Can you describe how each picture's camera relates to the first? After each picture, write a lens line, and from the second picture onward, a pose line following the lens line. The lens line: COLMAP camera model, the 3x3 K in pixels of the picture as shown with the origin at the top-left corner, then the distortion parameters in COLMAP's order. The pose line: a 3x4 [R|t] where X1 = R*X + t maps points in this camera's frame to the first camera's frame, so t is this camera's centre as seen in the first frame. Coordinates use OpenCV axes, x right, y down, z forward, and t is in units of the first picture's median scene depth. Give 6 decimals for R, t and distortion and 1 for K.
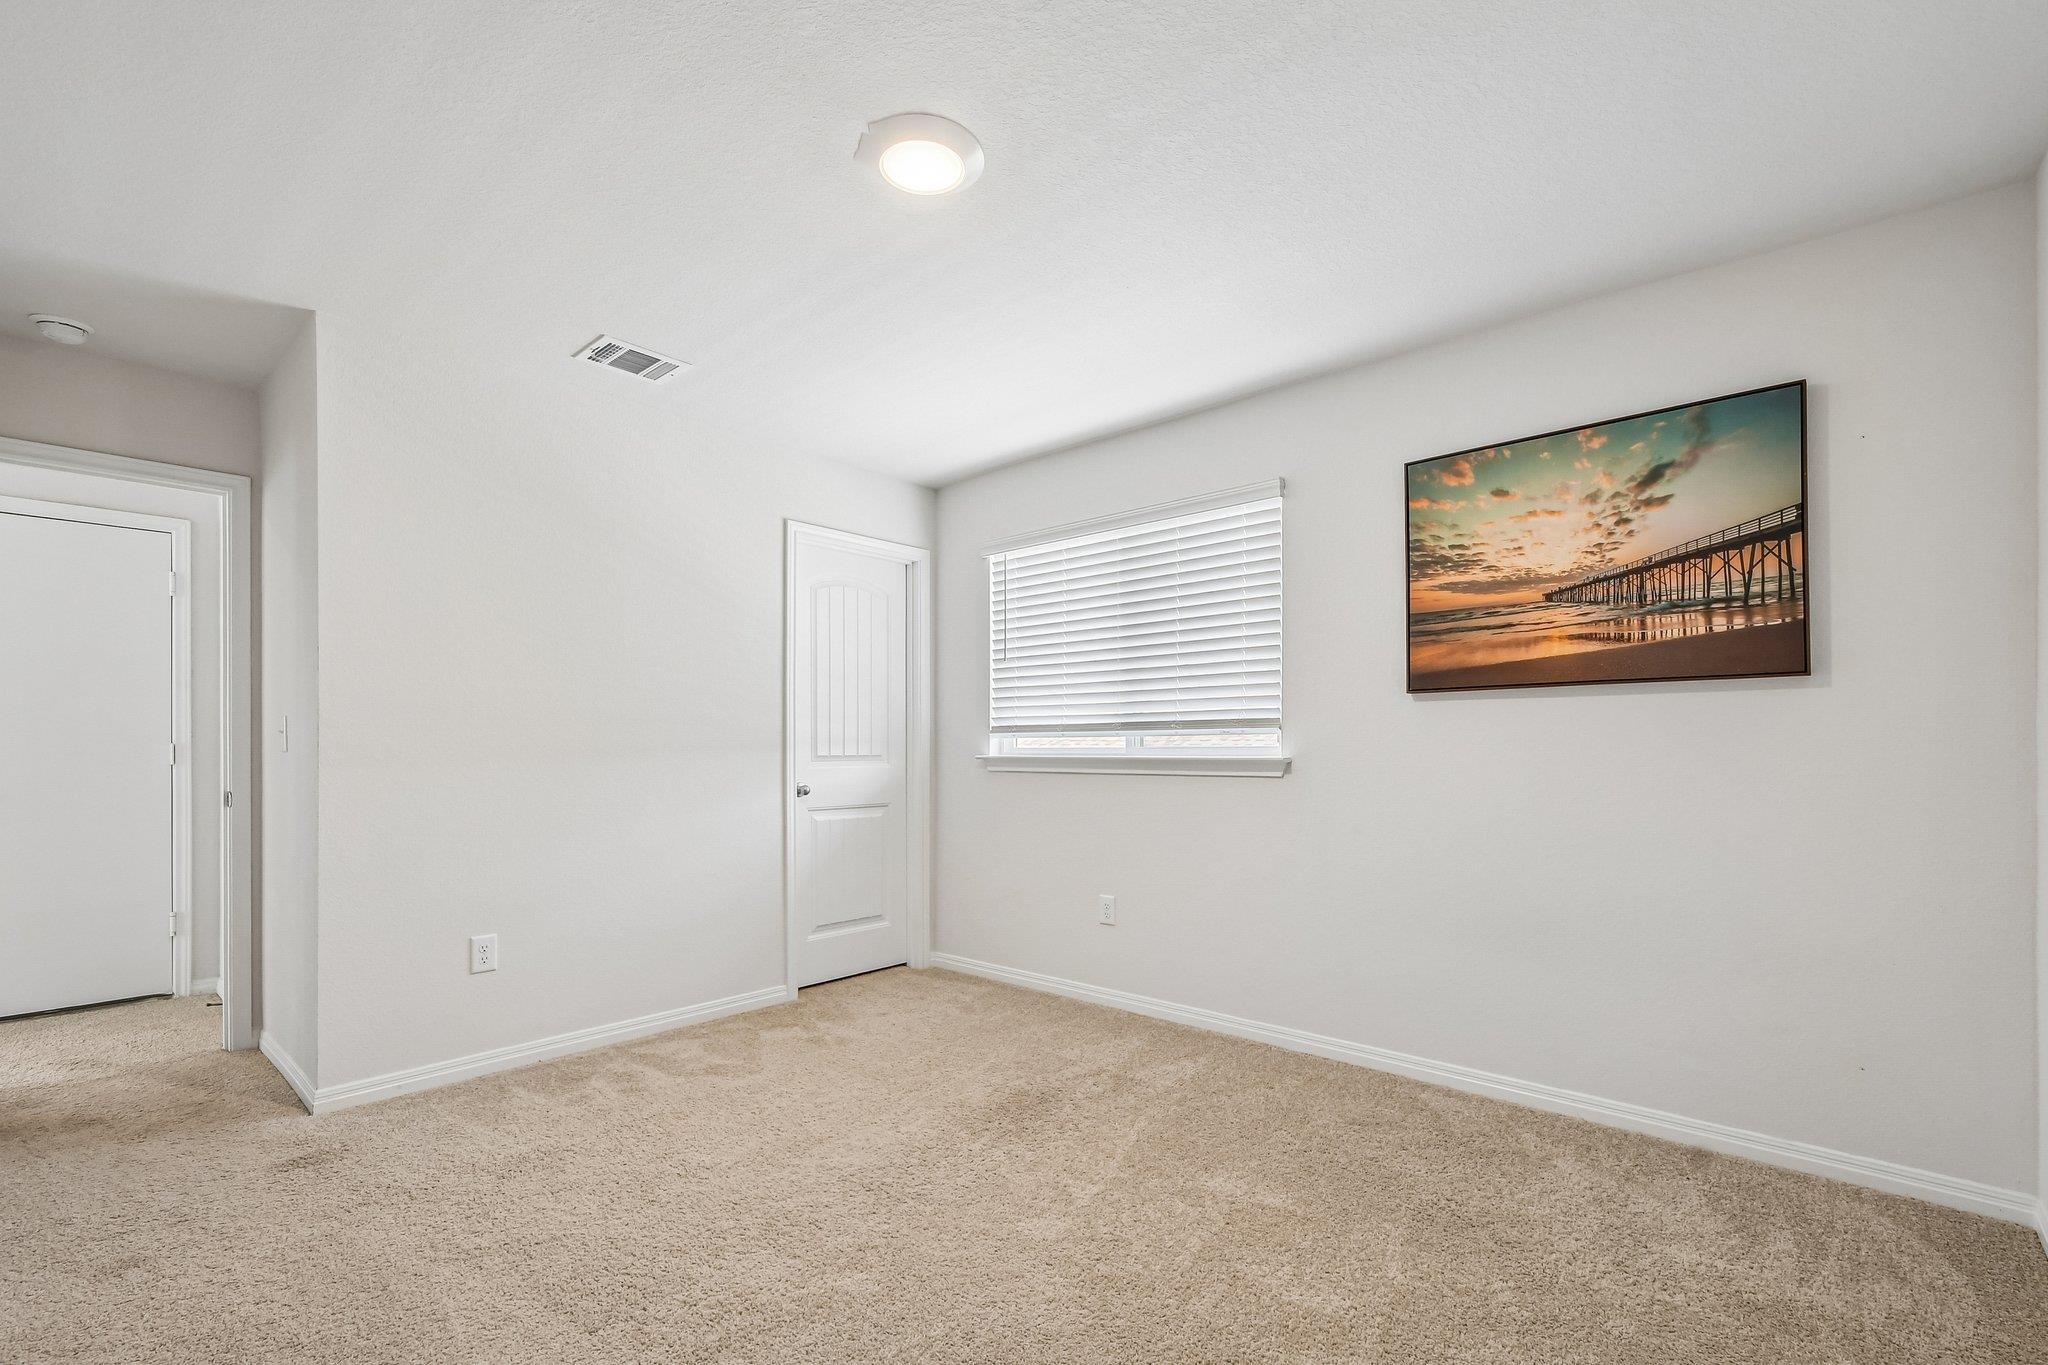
lens RADIAL K [[908.5, 0, 1021.4], [0, 908.5, 752.5], [0, 0, 1]] dist [-0.002915, -0.000612]
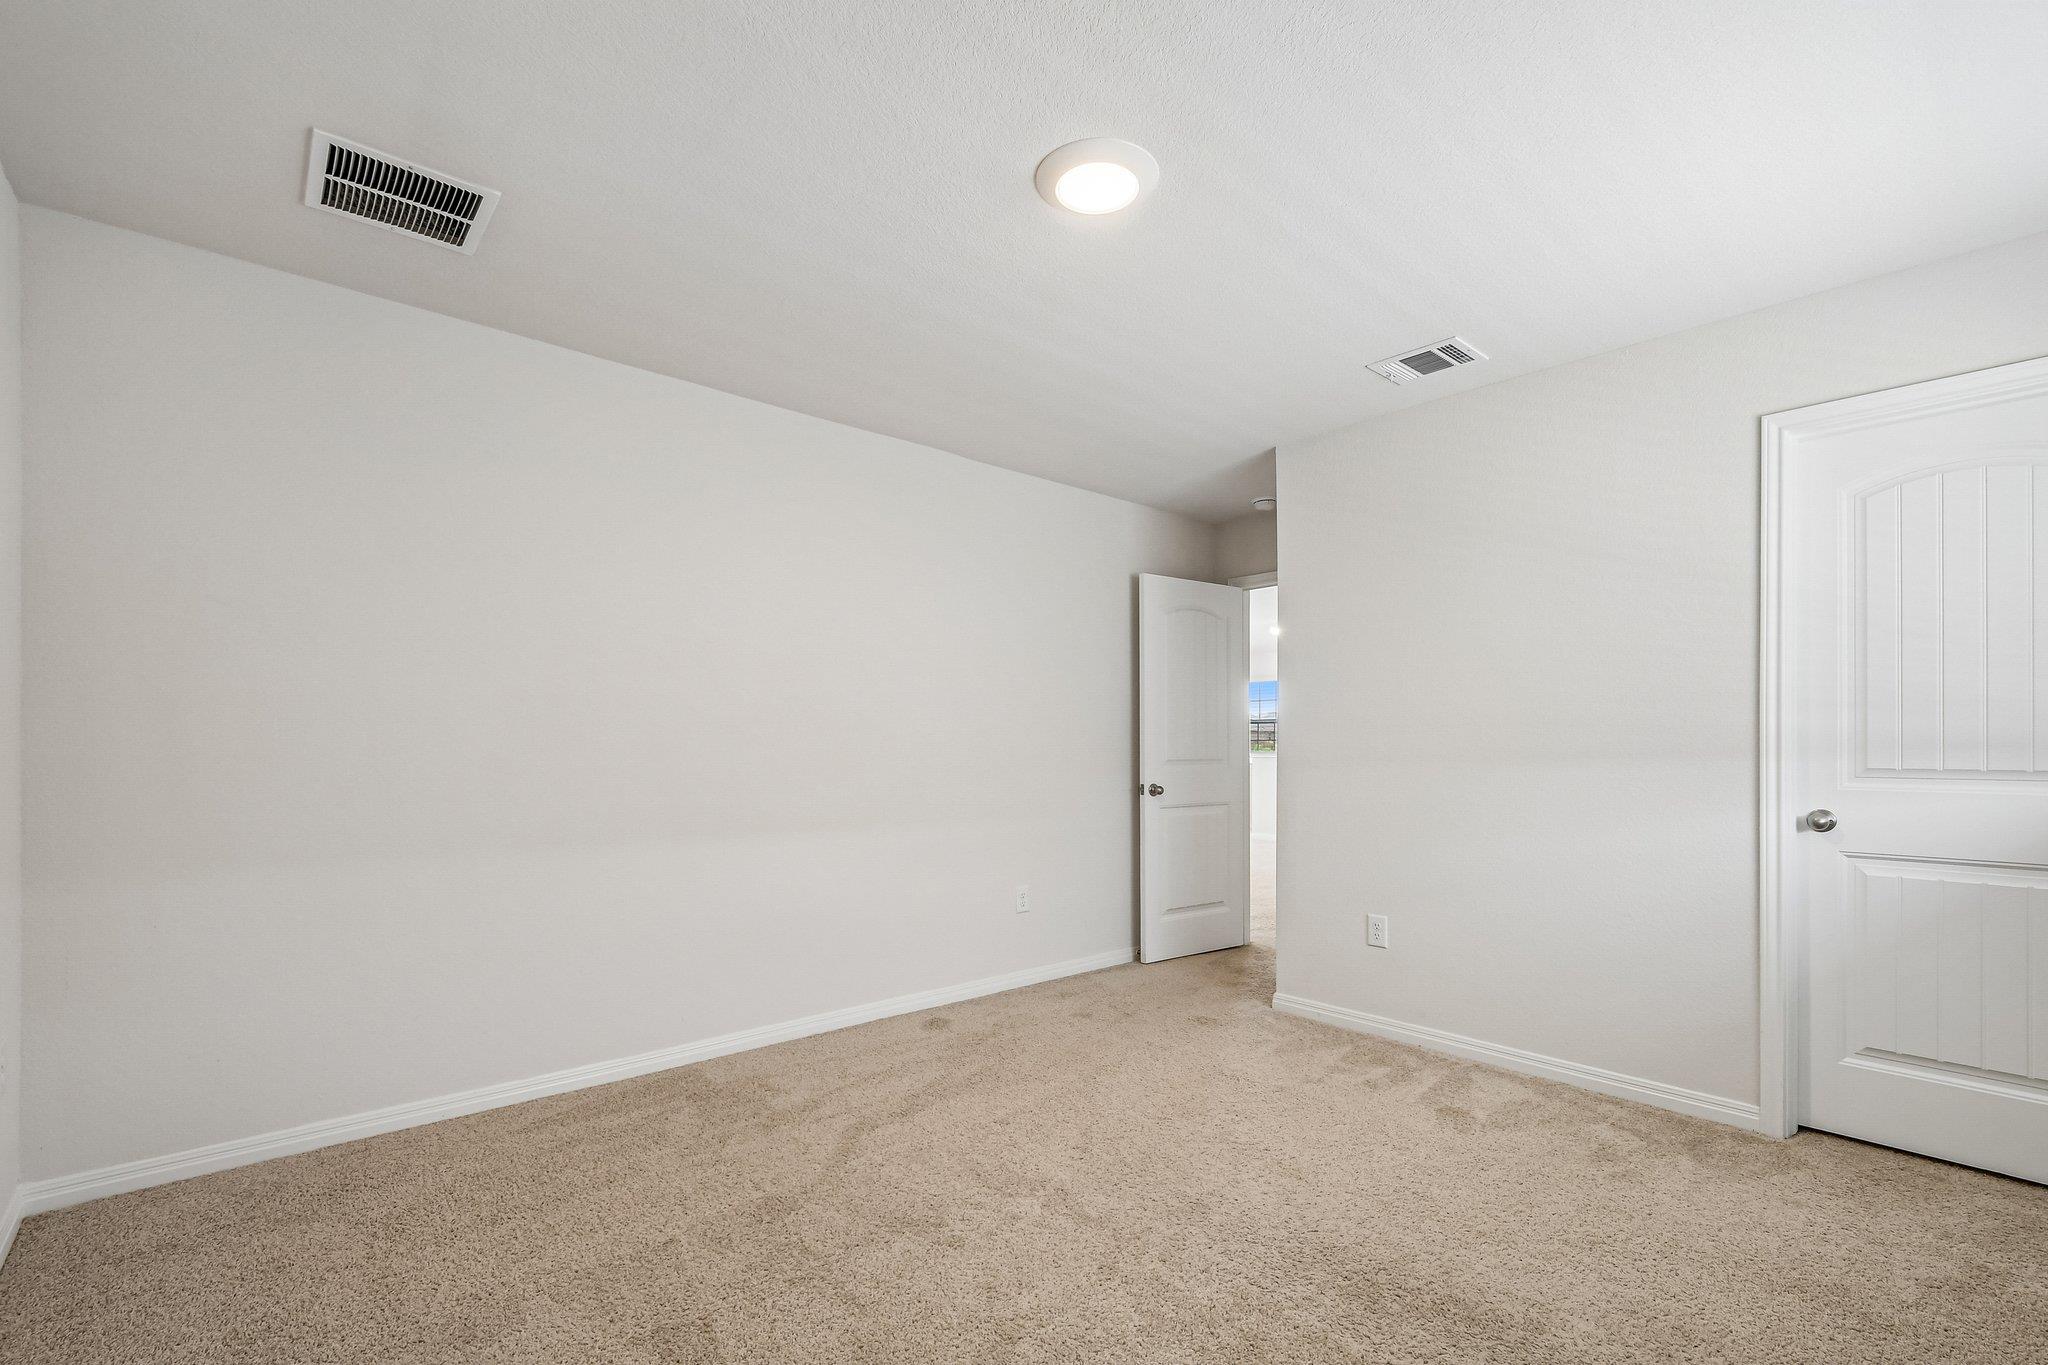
lens RADIAL K [[908.5, 0, 1021.4], [0, 908.5, 752.5], [0, 0, 1]] dist [-0.002915, -0.000612]
pose [[-0.125741, 0.003111, -0.992058, 0.660396], [-0.010098, 0.999939, 0.004415, -0.005966], [0.992012, 0.010573, -0.125702, 0.750316]]
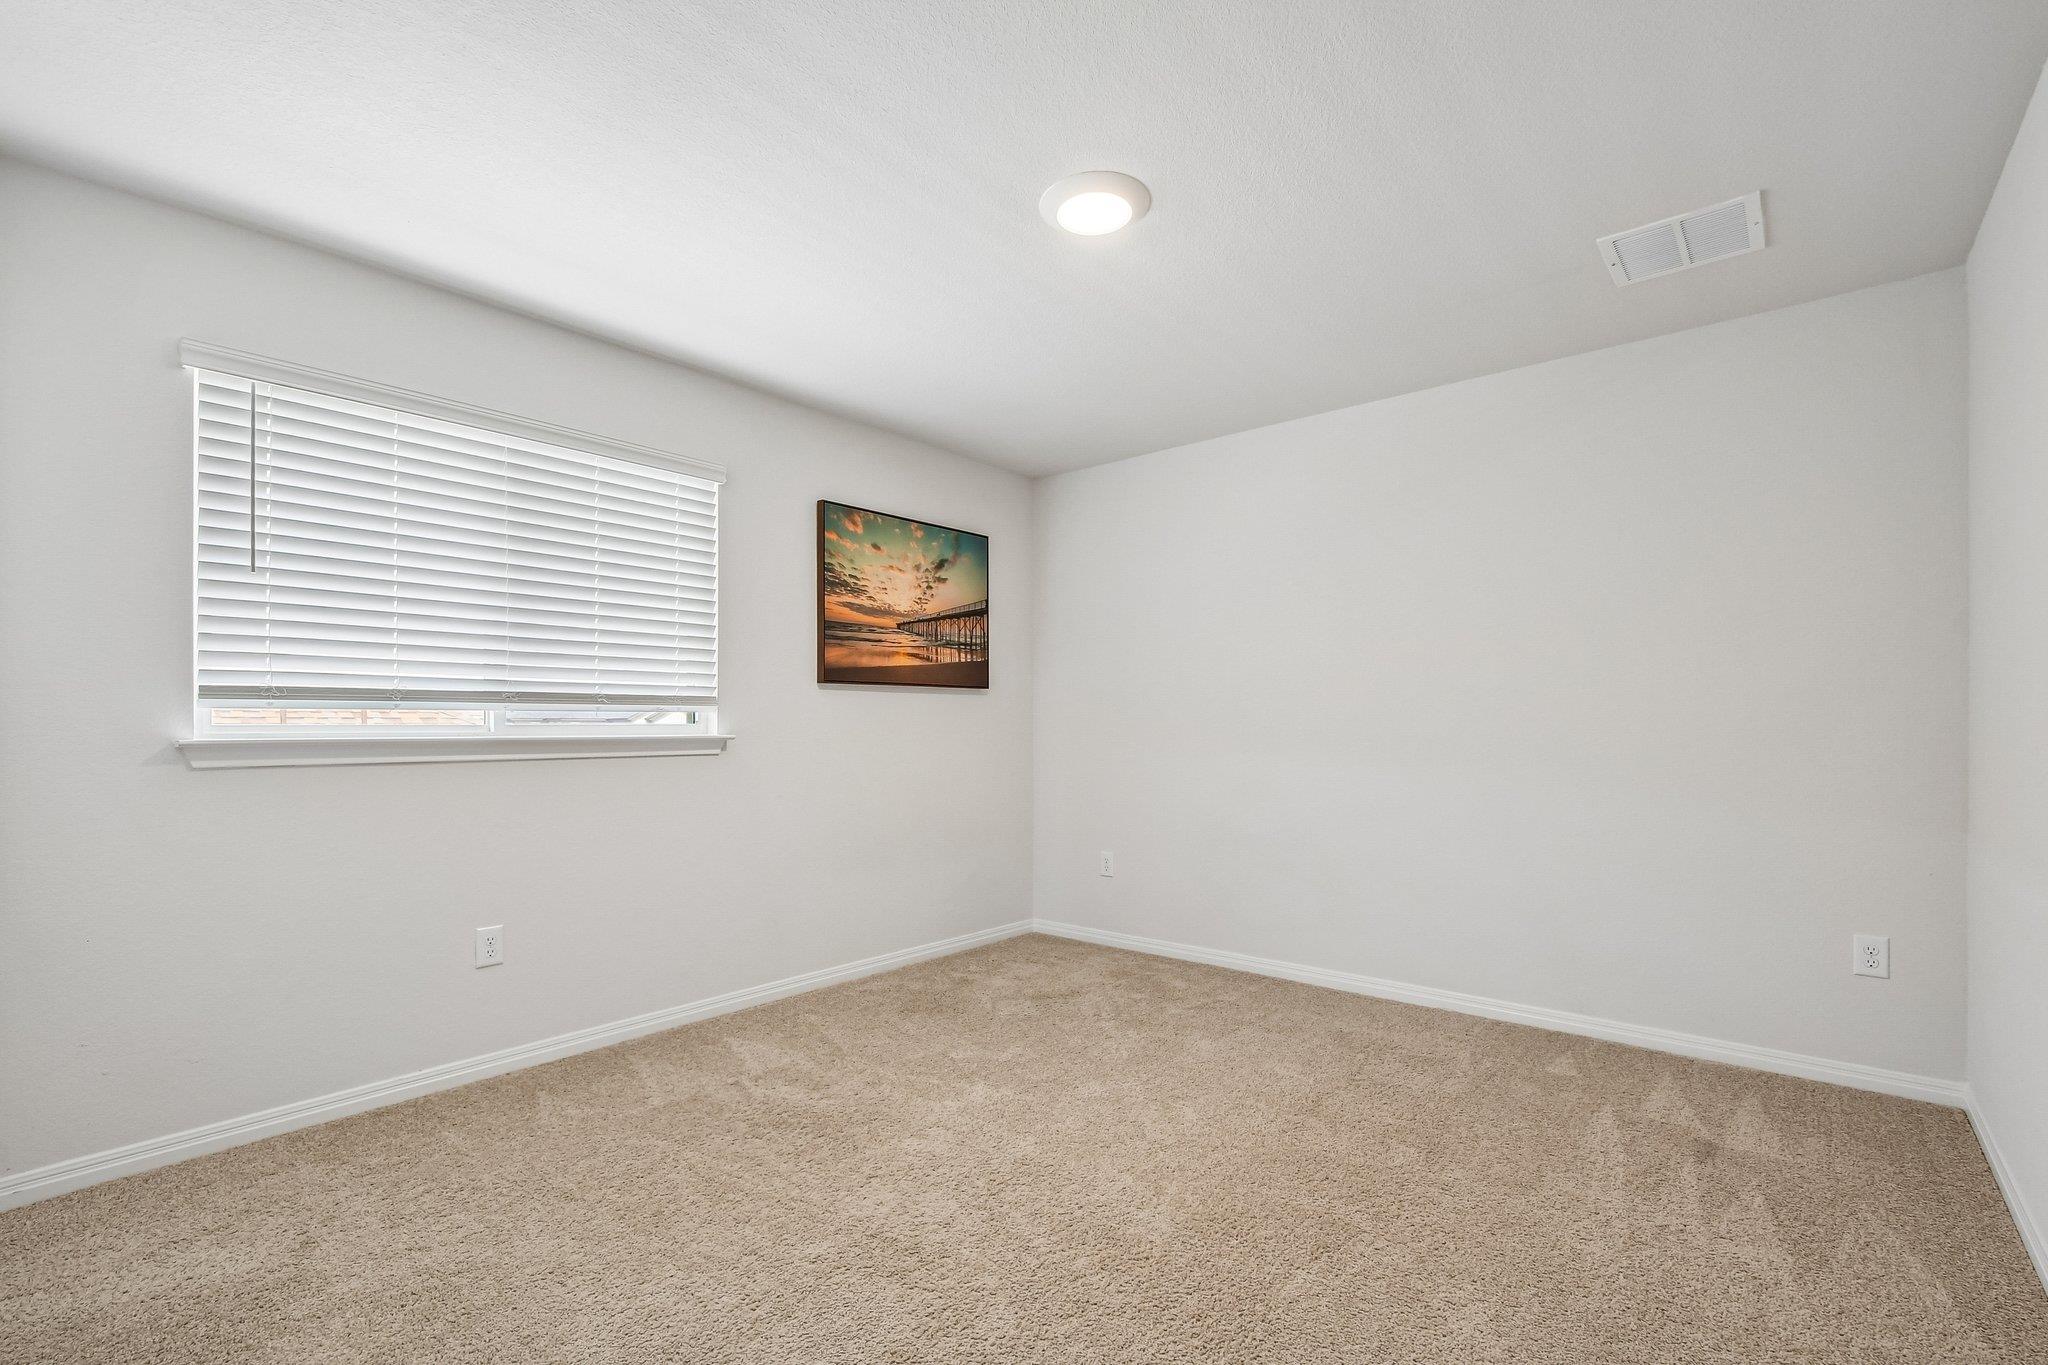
lens RADIAL K [[903.0, 0, 1023.3], [0, 903.0, 742.0], [0, 0, 1]] dist [0.000410, -0.000342]
pose [[-0.028100, -0.015086, 0.999491, -0.888323], [0.007551, 0.999854, 0.015303, -0.000244], [-0.999577, 0.007977, -0.027982, 0.805294]]
